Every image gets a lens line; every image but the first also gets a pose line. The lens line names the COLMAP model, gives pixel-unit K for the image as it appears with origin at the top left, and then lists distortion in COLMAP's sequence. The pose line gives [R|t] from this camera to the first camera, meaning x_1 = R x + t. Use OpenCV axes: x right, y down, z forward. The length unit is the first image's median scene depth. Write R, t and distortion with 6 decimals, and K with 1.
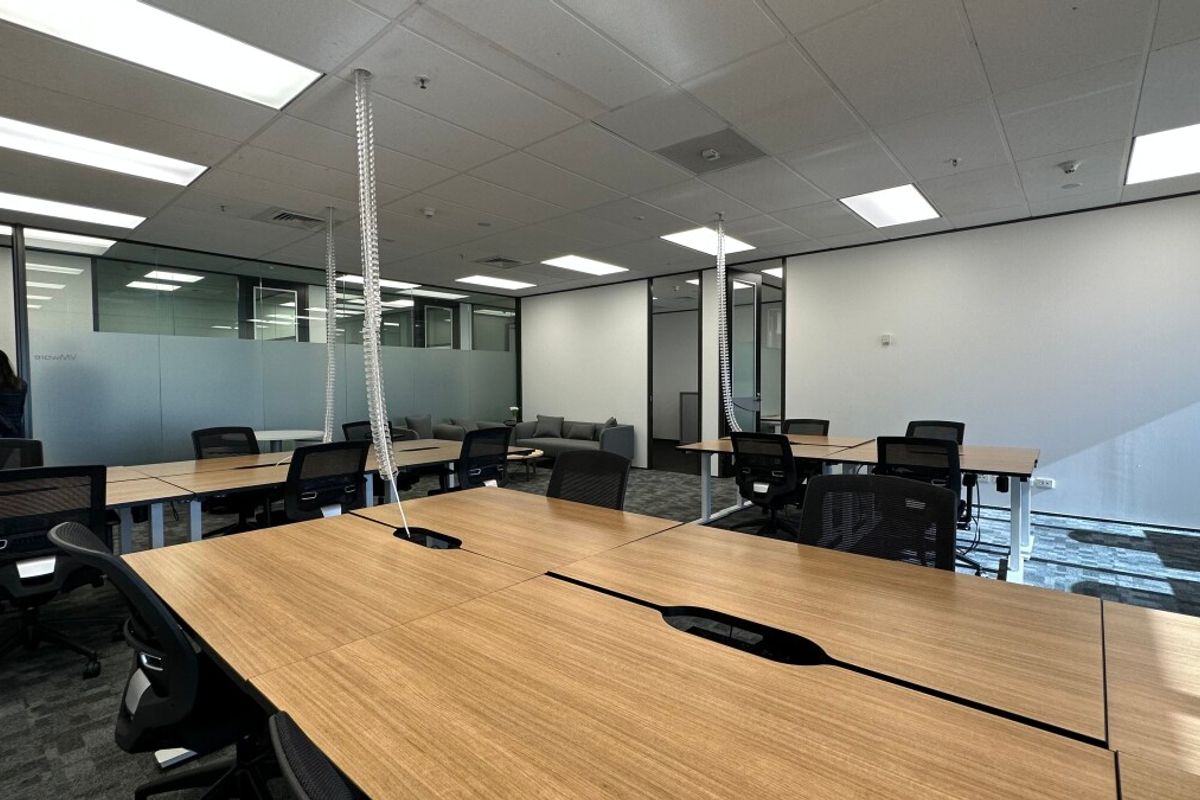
lens RADIAL K [[565.1, 0, 596.7], [0, 565.1, 378.0], [0, 0, 1]] dist [-0.001869, -0.000299]
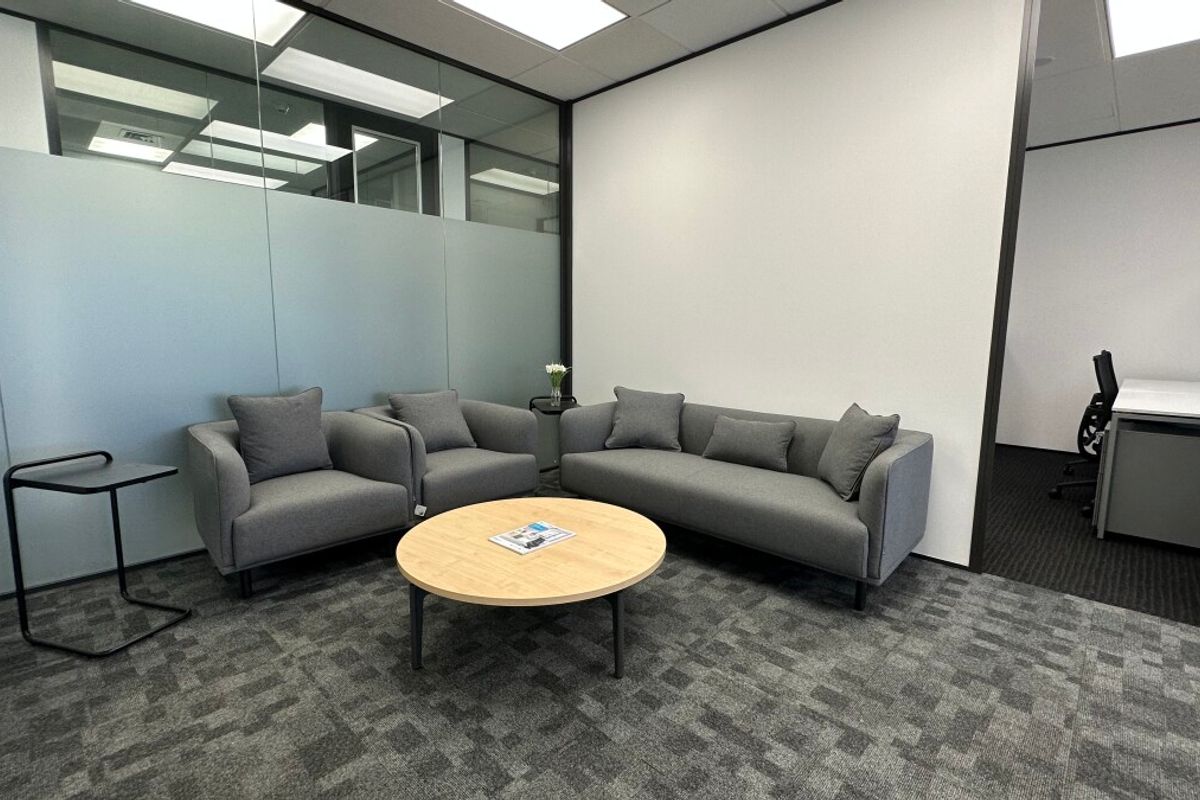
lens RADIAL K [[565.1, 0, 596.7], [0, 565.1, 378.0], [0, 0, 1]] dist [-0.001869, -0.000299]
pose [[0.997979, 0.016907, -0.061250, -0.096066], [-0.011118, 0.995543, 0.093648, 0.023662], [0.062561, -0.092777, 0.993720, 0.628320]]
